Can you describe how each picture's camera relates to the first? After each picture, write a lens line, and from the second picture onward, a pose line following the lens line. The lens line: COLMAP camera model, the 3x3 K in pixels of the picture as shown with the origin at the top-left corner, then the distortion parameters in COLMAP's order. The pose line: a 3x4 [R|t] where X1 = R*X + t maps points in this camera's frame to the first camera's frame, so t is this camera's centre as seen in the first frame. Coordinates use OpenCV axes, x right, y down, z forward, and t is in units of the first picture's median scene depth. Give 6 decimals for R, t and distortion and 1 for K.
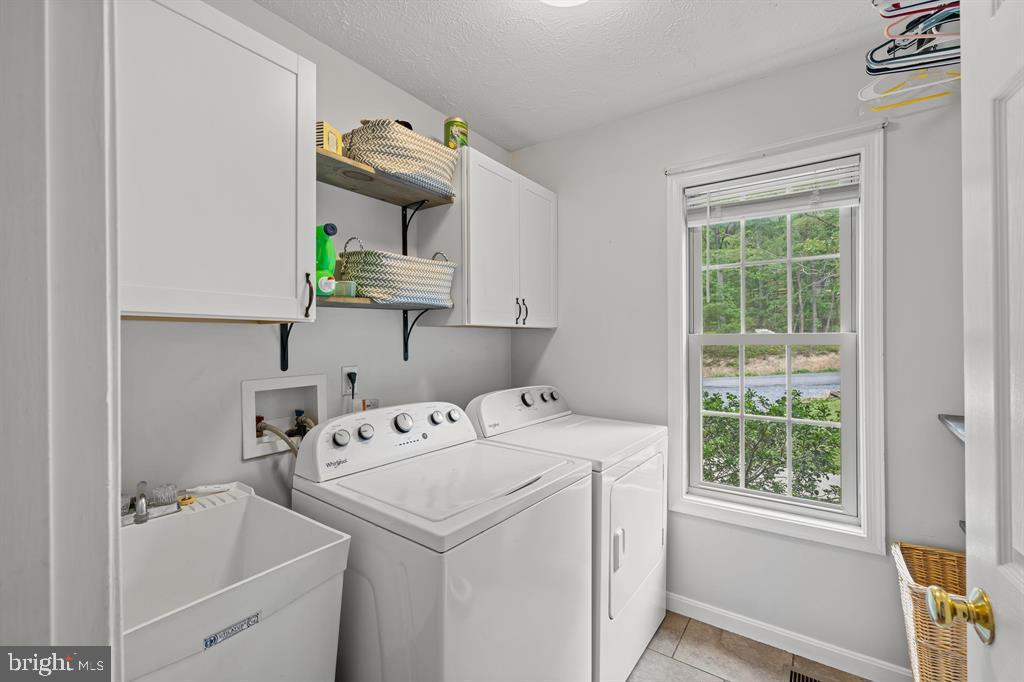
lens RADIAL K [[435.9, 0, 511.9], [0, 435.9, 338.0], [0, 0, 1]] dist [-0.000409, -0.000149]
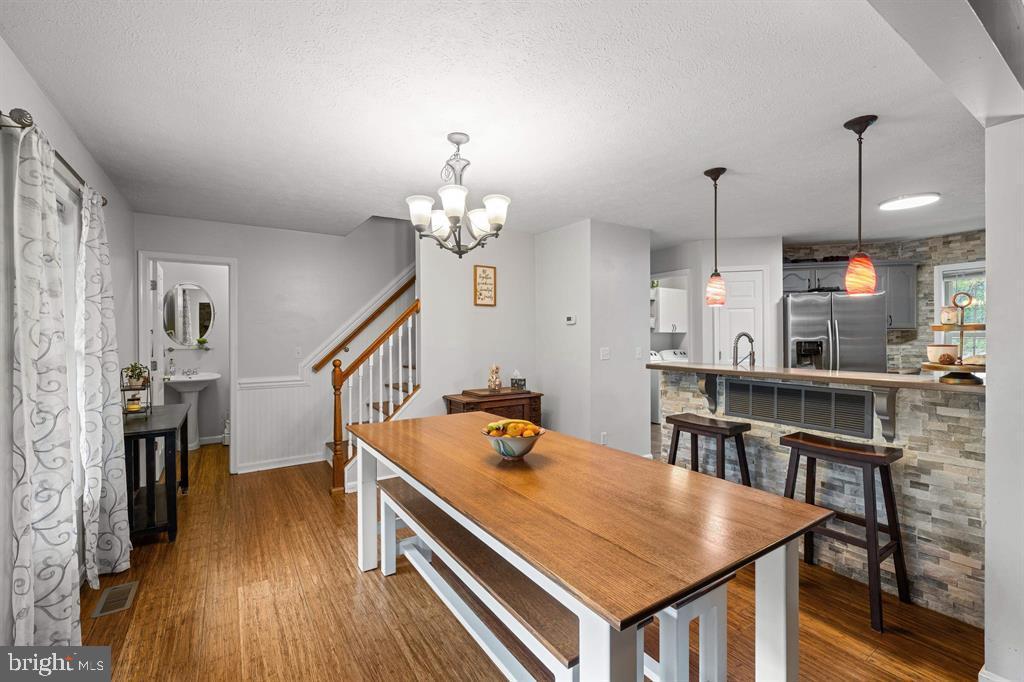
lens RADIAL K [[435.9, 0, 512.3], [0, 435.9, 338.8], [0, 0, 1]] dist [-0.000409, -0.000149]
pose [[0.933134, -0.003658, -0.359511, 0.083498], [0.003920, 0.999992, 0.000000, 0.025104], [0.359509, -0.001409, 0.933141, -3.339752]]
